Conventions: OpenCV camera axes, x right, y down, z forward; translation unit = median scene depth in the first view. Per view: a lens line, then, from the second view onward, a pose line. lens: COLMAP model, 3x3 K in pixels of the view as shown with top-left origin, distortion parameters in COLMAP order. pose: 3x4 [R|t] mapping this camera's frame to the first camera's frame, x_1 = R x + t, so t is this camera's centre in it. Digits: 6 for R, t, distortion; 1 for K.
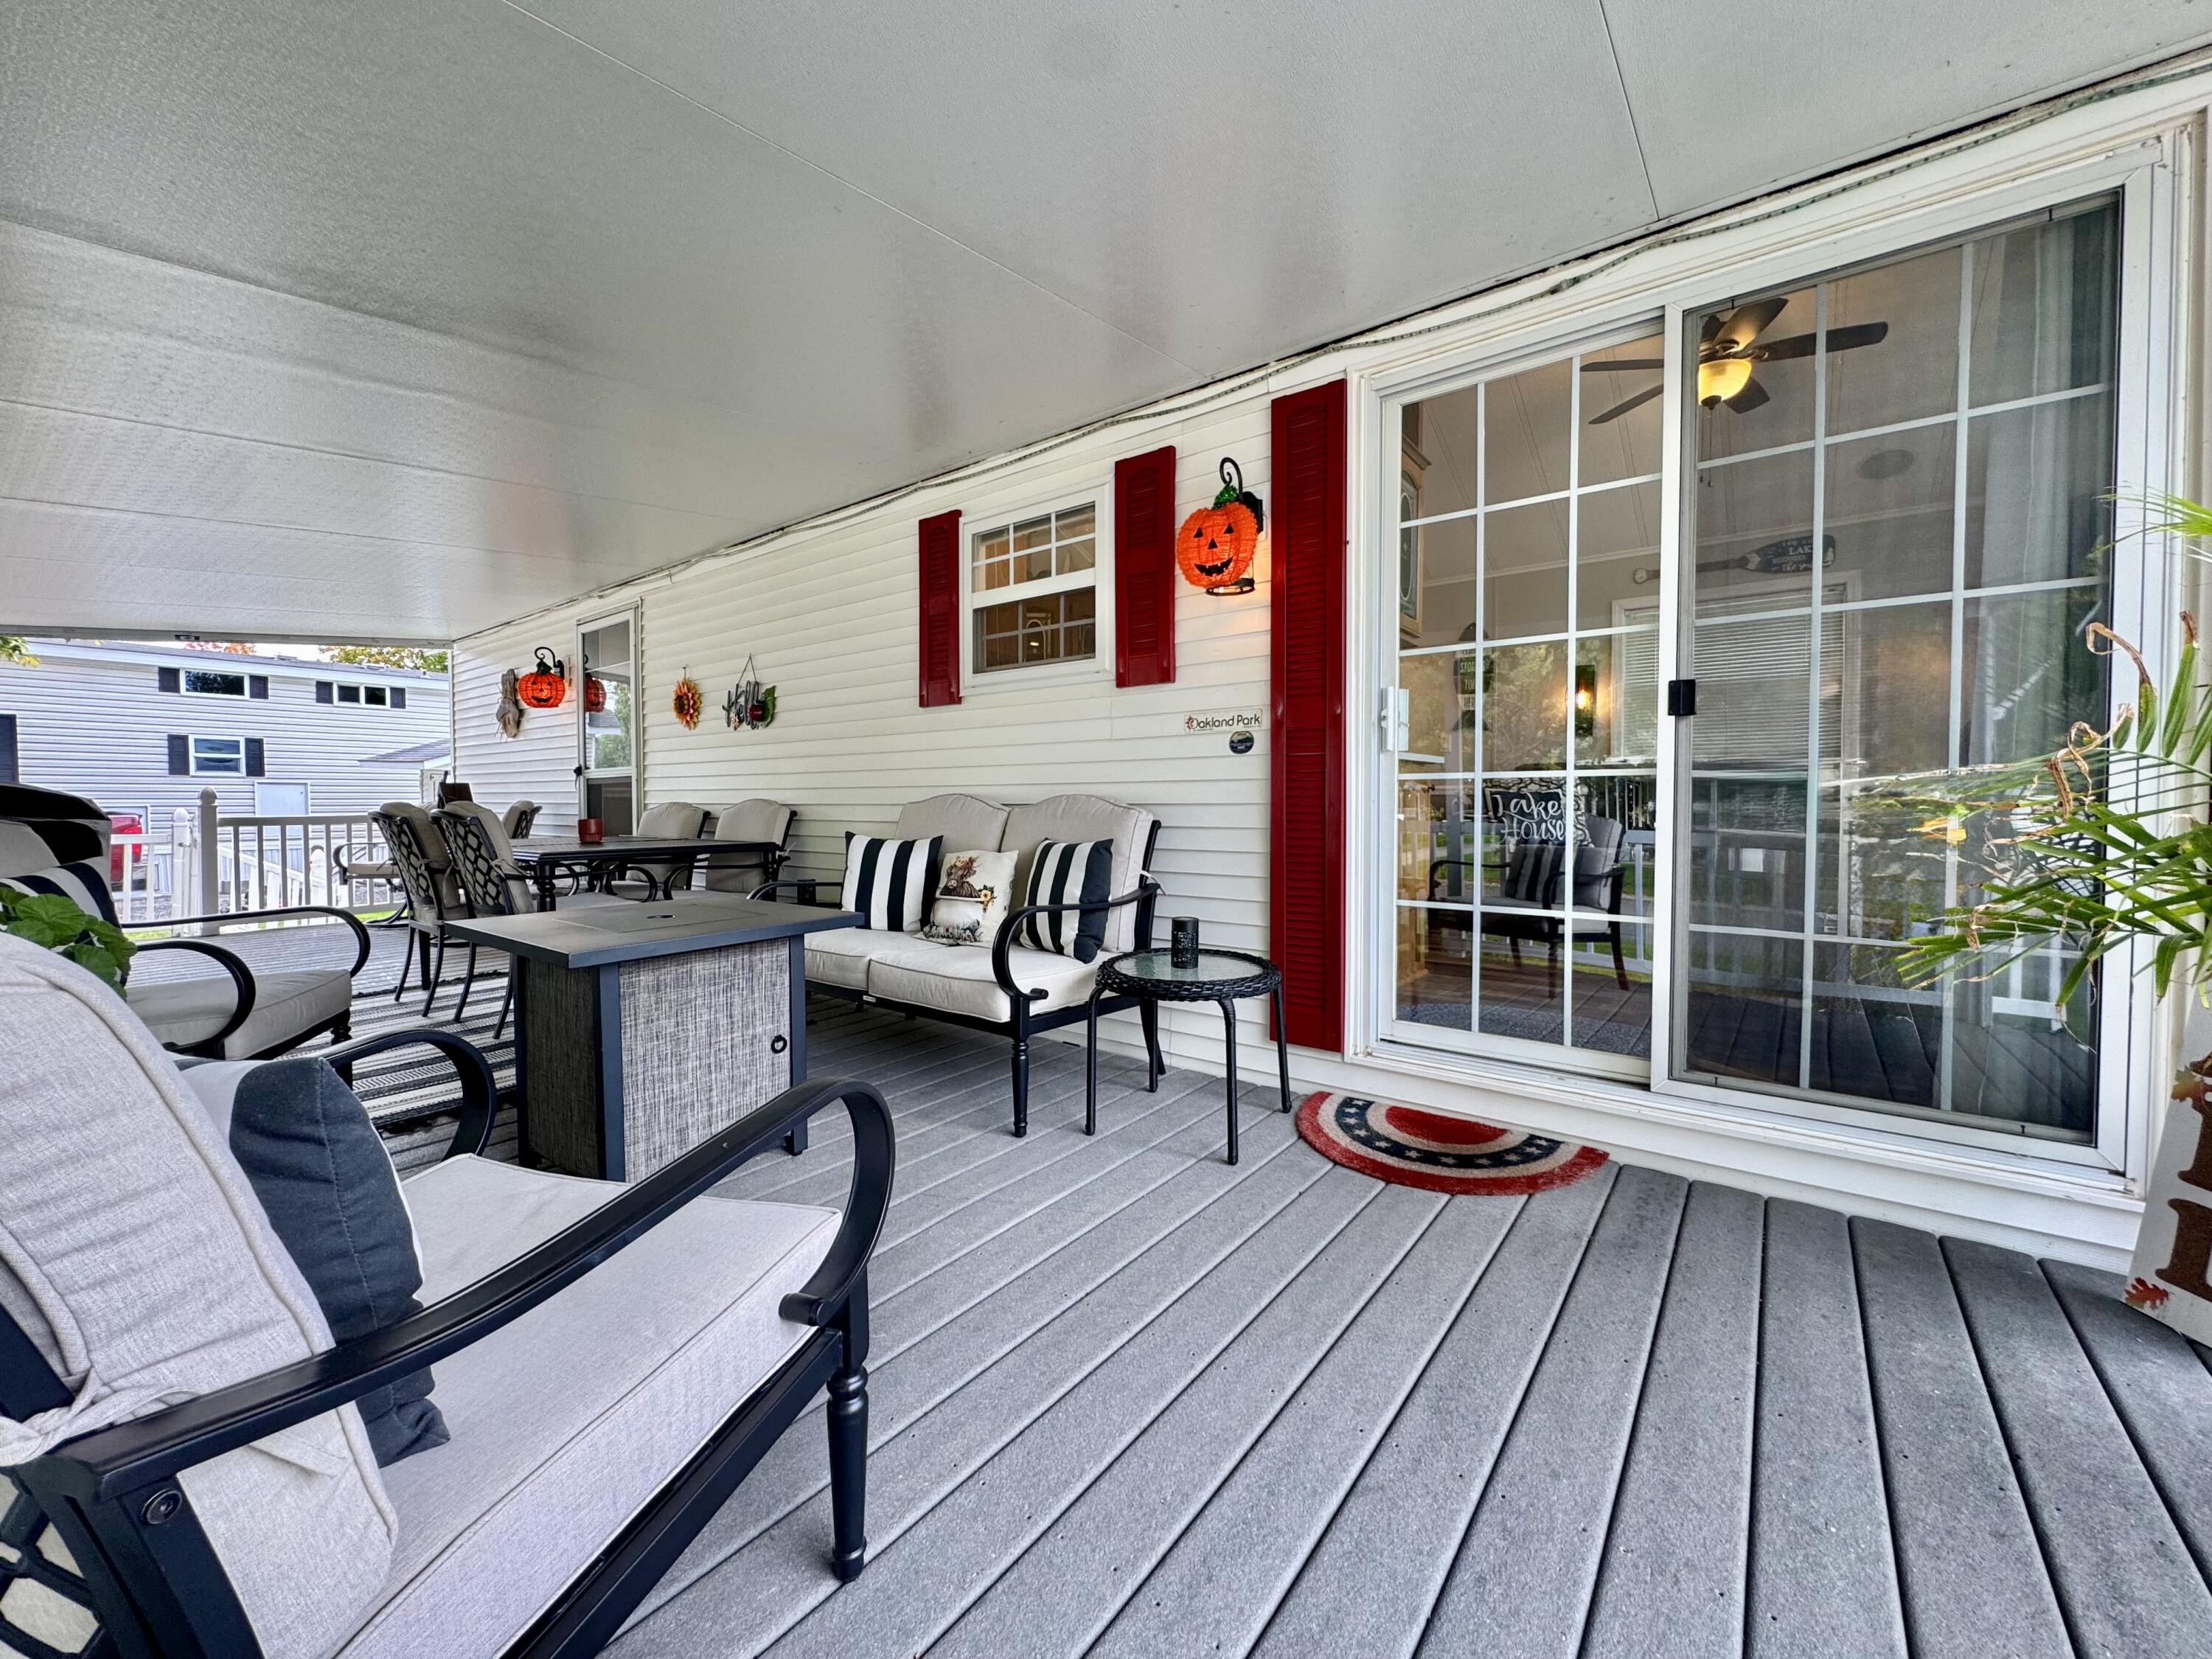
lens RADIAL K [[879.5, 0, 1102.0], [0, 879.5, 825.0], [0, 0, 1]] dist [-0.002949, -0.000134]
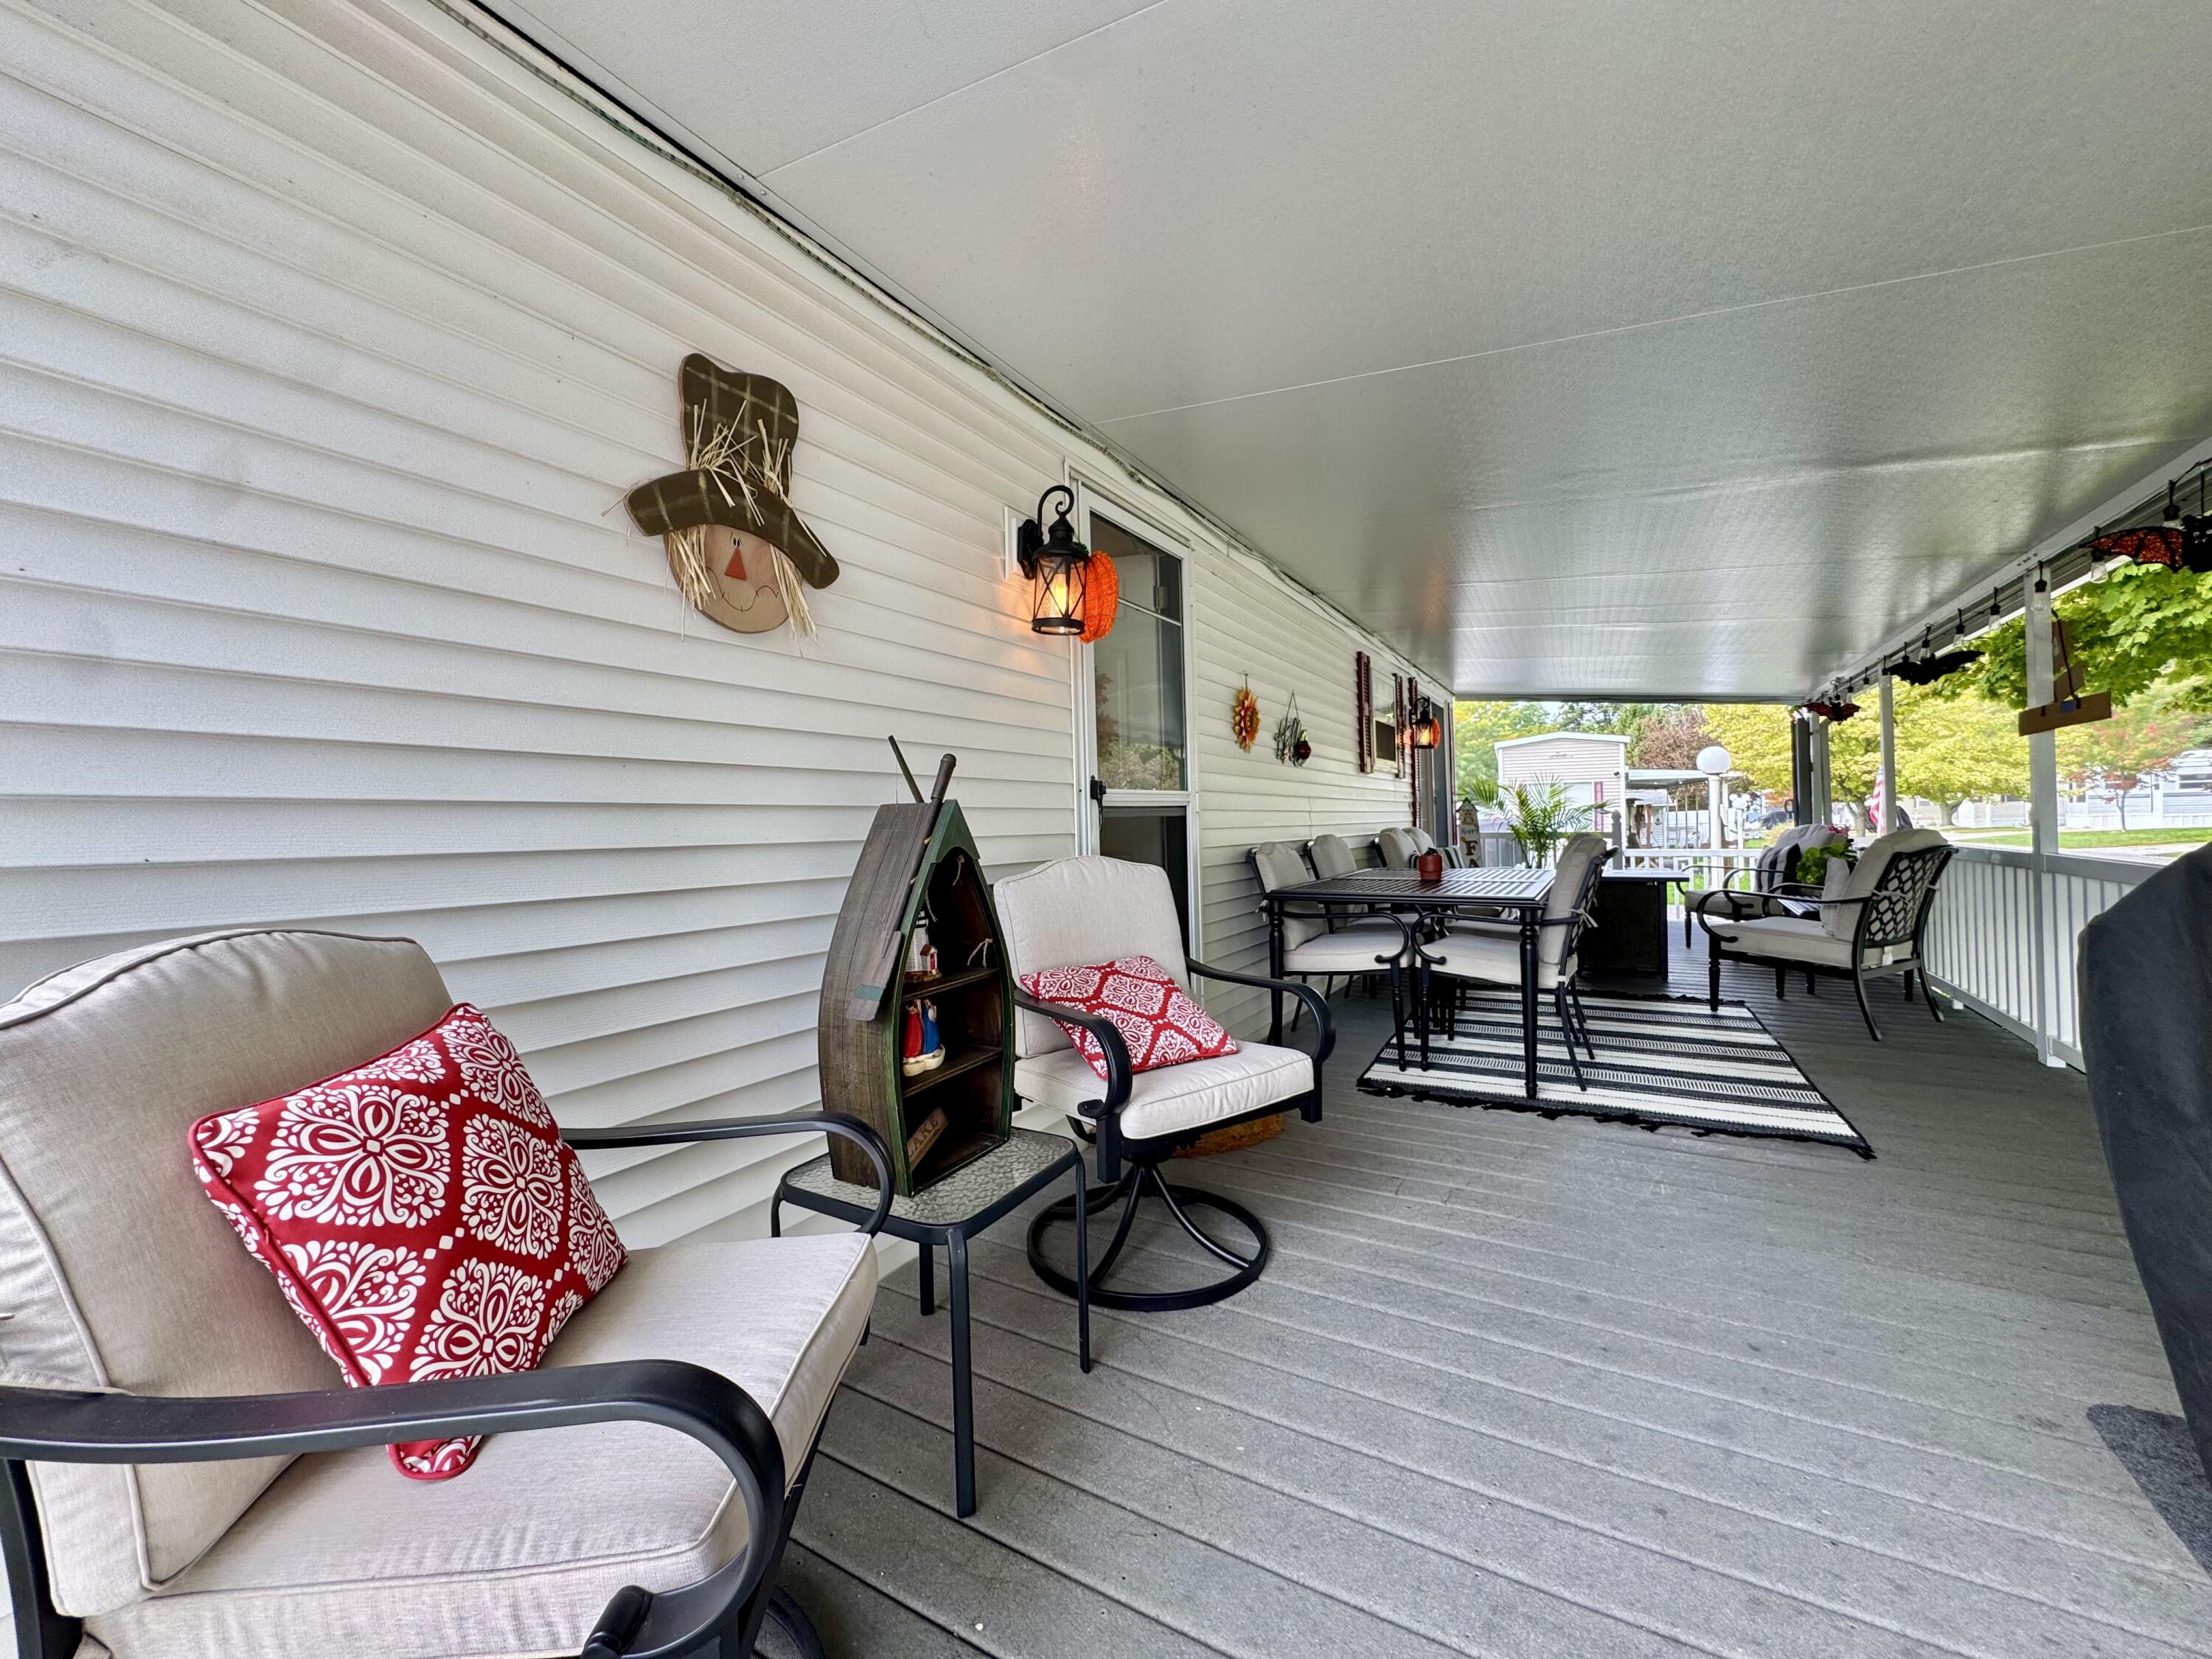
lens RADIAL K [[877.4, 0, 1096.8], [0, 877.4, 824.2], [0, 0, 1]] dist [-0.006872, -0.000218]
pose [[-0.118948, 0.008094, 0.992867, -2.282103], [0.052054, 0.998642, -0.001905, -0.089738], [-0.991535, 0.051457, -0.119208, 2.265060]]
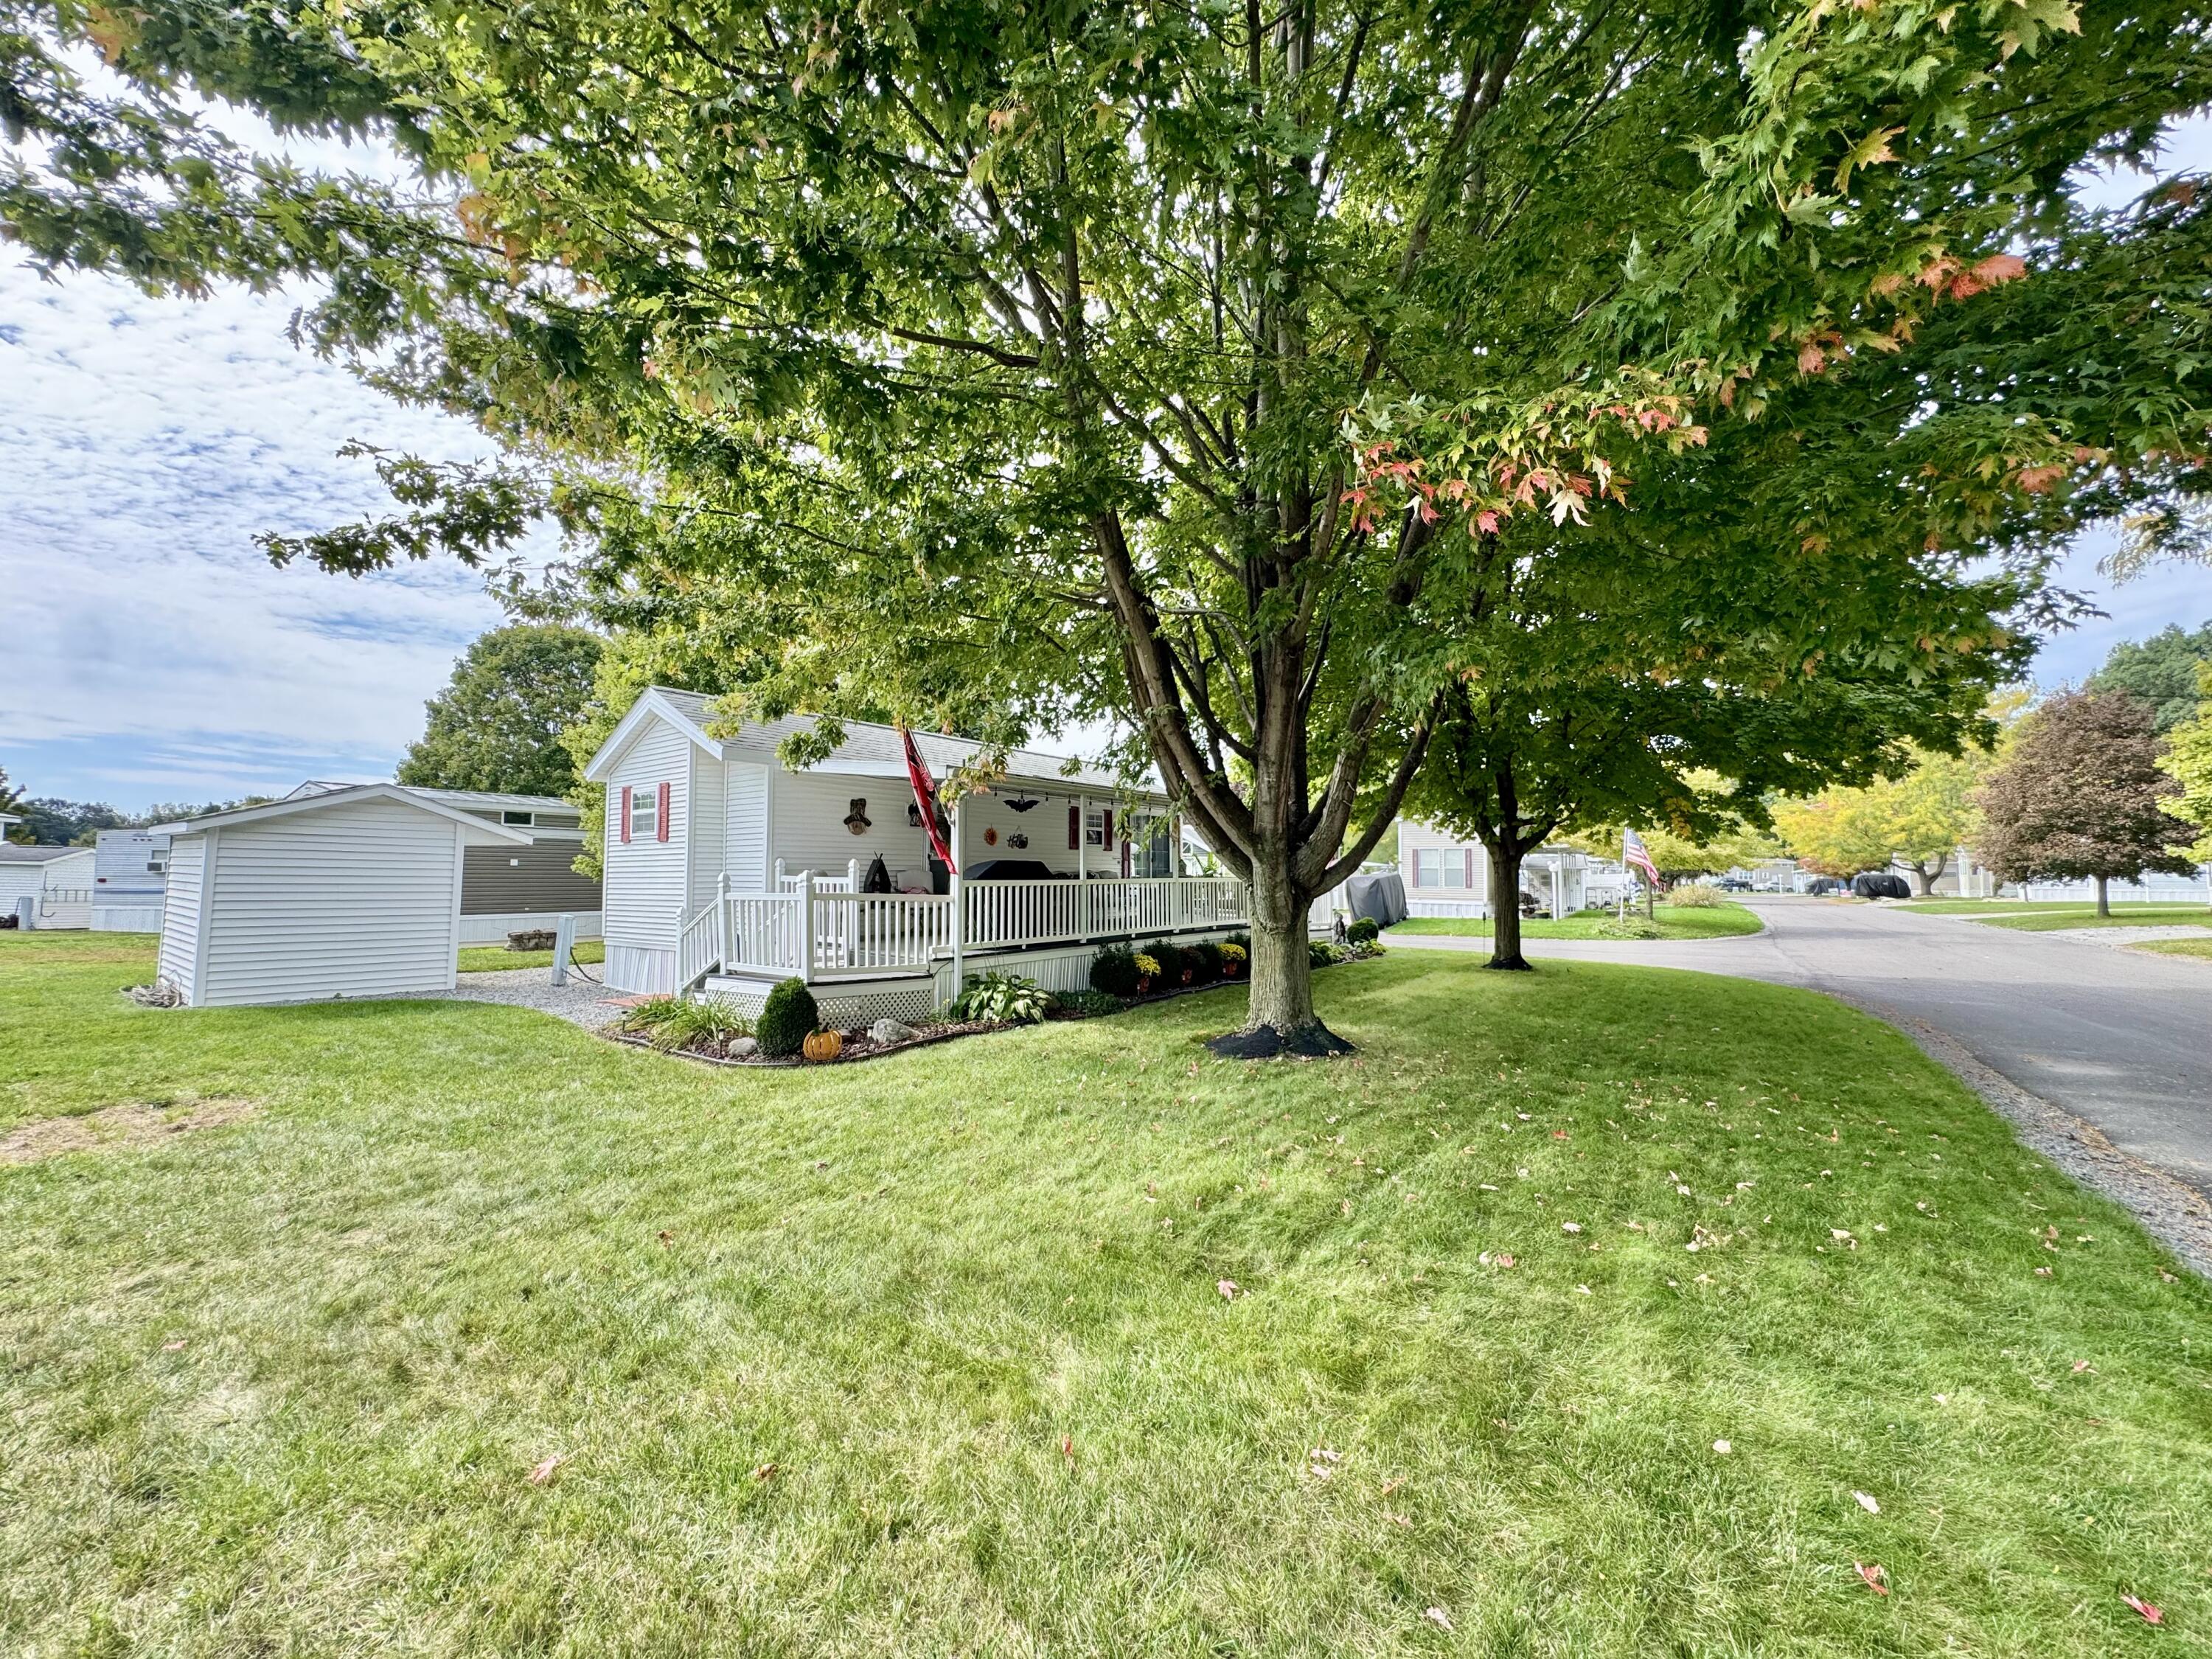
lens RADIAL K [[889.9, 0, 1119.4], [0, 889.9, 822.7], [0, 0, 1]] dist [-0.021123, -0.000067]
pose [[-0.025903, 0.062389, 0.997716, -6.222362], [0.023383, 0.997815, -0.061789, 0.011129], [-0.999391, 0.021729, -0.027305, 1.211011]]
